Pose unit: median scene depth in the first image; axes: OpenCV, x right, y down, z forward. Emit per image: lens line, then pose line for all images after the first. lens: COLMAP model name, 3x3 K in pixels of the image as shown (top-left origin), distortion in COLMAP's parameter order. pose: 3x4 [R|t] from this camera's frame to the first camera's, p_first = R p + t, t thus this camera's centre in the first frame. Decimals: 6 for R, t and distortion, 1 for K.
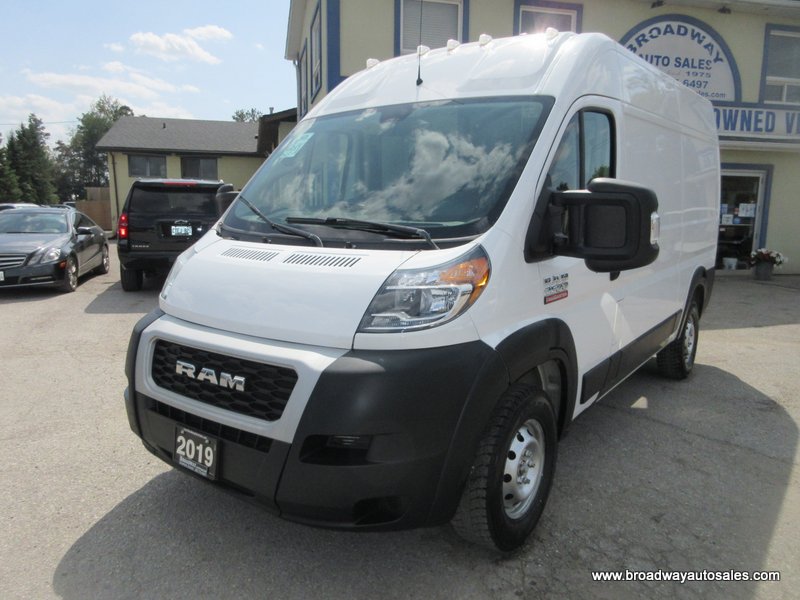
lens RADIAL K [[598.9, 0, 399.0], [0, 598.9, 299.9], [0, 0, 1]] dist [0.016101, -0.006576]
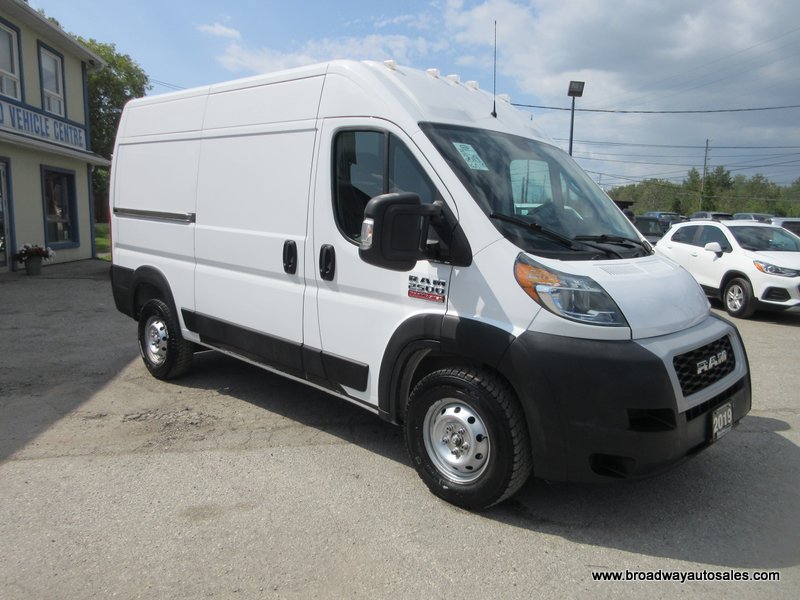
lens RADIAL K [[598.9, 0, 398.1], [0, 598.9, 301.4], [0, 0, 1]] dist [0.016101, -0.006576]
pose [[0.118918, -0.148884, 0.981678, -1.232403], [0.124738, 0.983101, 0.133989, -0.193160], [-0.985038, 0.106519, 0.135480, 1.107791]]
